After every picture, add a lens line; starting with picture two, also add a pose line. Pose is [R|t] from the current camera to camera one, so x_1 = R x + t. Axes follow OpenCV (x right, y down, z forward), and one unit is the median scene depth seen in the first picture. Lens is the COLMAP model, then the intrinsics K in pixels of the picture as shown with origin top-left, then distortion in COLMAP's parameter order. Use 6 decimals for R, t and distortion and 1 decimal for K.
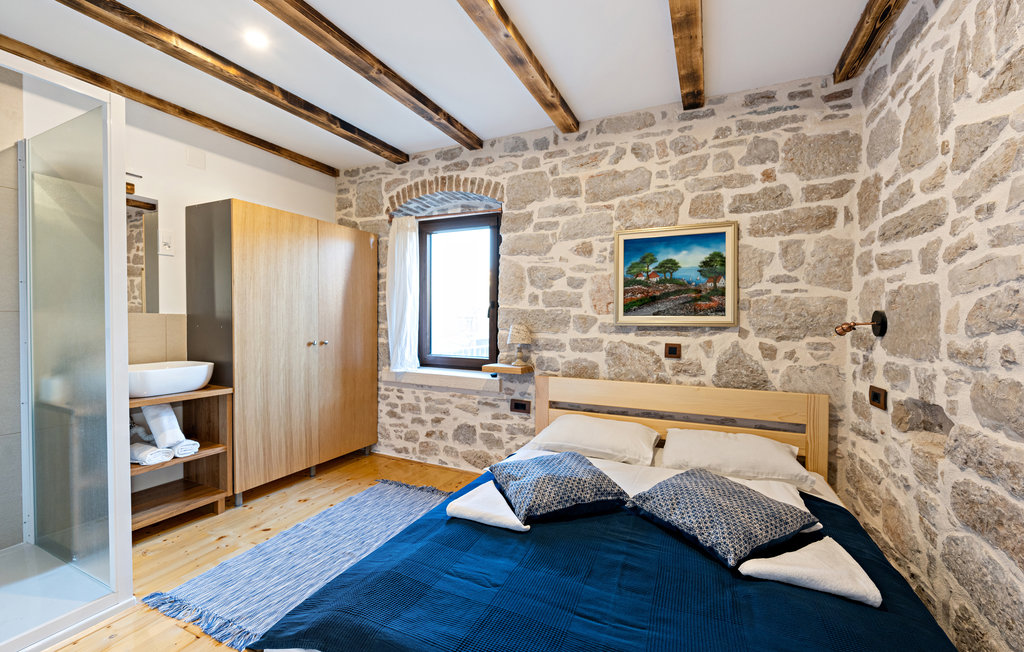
lens RADIAL K [[417.8, 0, 510.9], [0, 417.8, 329.3], [0, 0, 1]] dist [-0.003103, -0.000142]
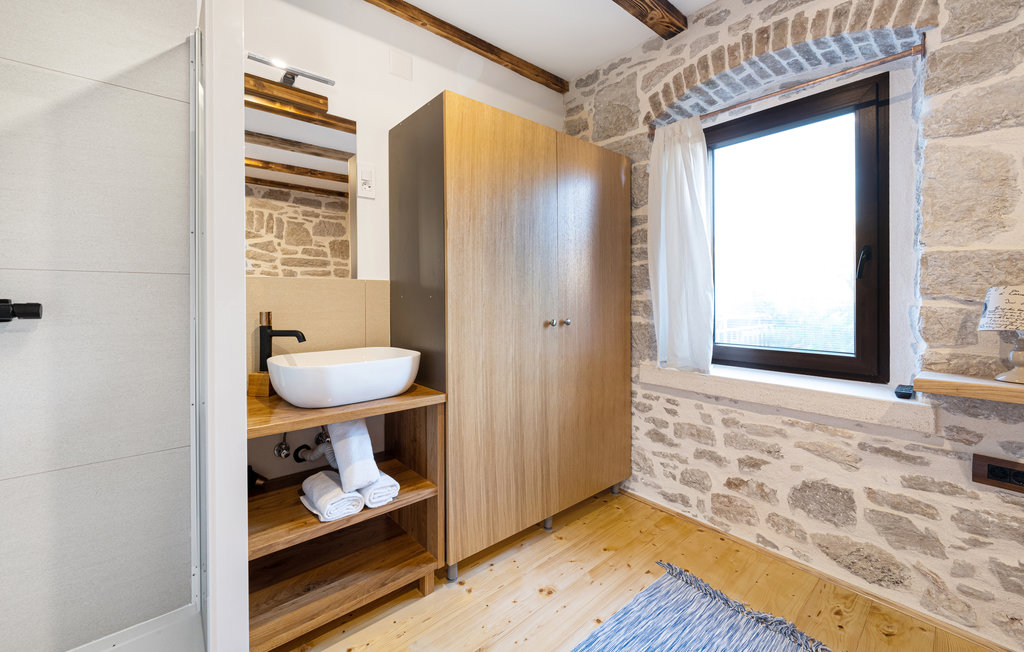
lens RADIAL K [[414.5, 0, 512.0], [0, 414.5, 302.5], [0, 0, 1]] dist [0.001948, 0.000067]
pose [[0.913818, -0.007890, -0.406048, -0.244984], [0.001760, 0.999879, -0.015469, 0.010275], [0.406121, 0.013422, 0.913721, 0.358254]]
